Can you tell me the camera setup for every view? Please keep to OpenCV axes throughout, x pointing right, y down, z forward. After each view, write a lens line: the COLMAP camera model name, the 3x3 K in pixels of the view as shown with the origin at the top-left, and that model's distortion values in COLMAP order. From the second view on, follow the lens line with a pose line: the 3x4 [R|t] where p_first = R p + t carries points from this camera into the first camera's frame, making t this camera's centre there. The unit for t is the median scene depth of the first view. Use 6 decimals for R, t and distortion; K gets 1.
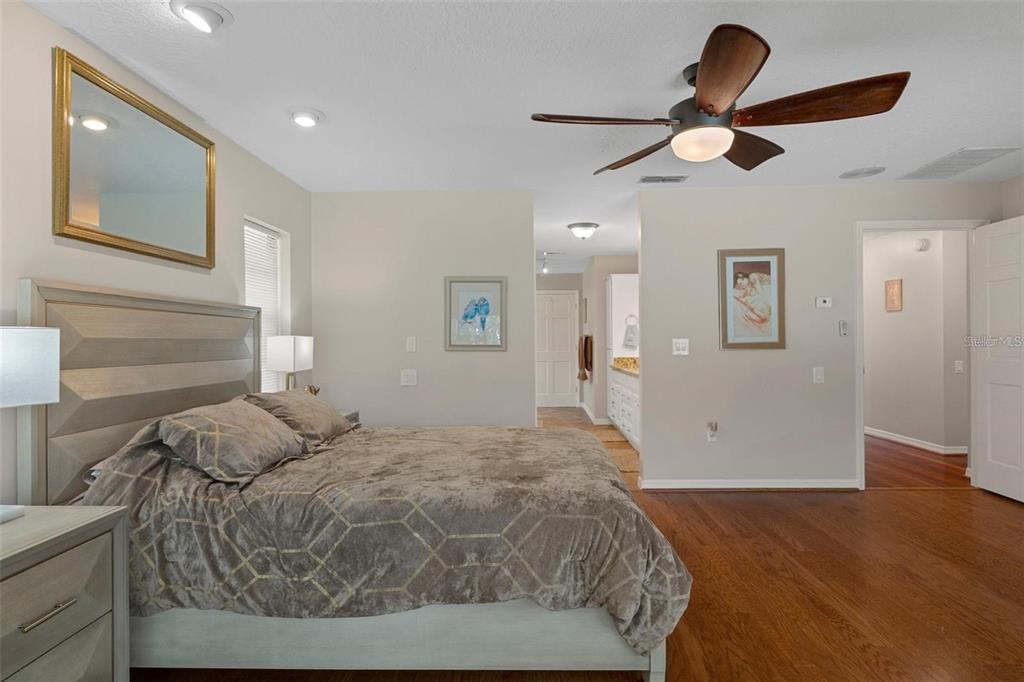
lens RADIAL K [[556.6, 0, 510.4], [0, 556.6, 341.7], [0, 0, 1]] dist [0.001844, 0.000545]
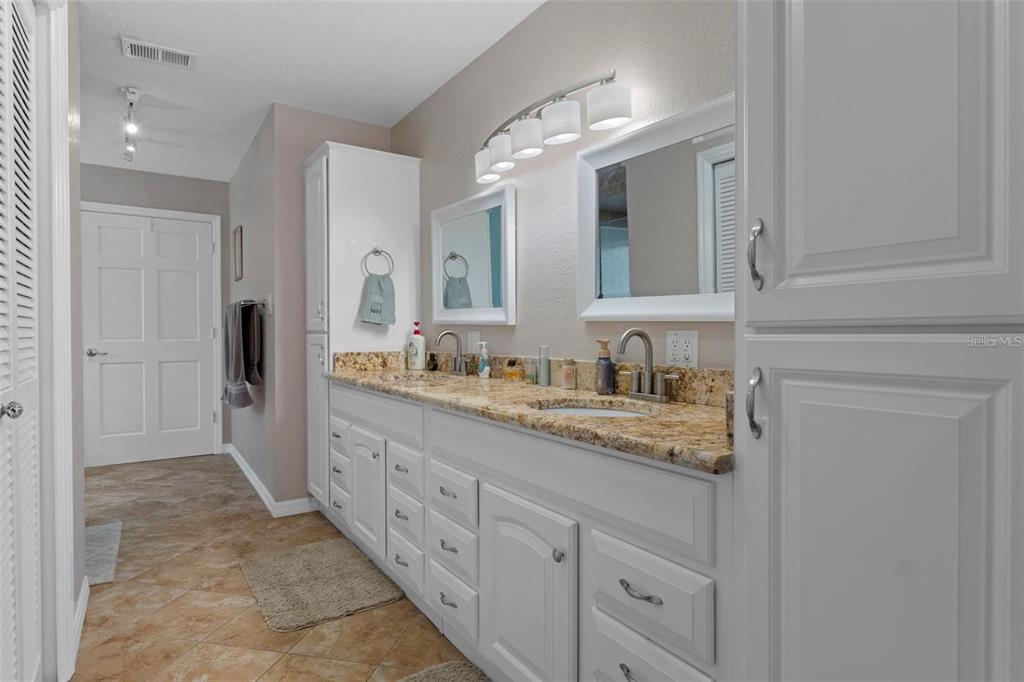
lens RADIAL K [[556.6, 0, 513.2], [0, 556.6, 337.0], [0, 0, 1]] dist [0.001844, 0.000545]
pose [[0.805401, 0.001276, 0.592729, 0.048308], [-0.005790, 0.999967, 0.005715, 0.012538], [-0.592702, -0.008035, 0.805382, 0.547740]]
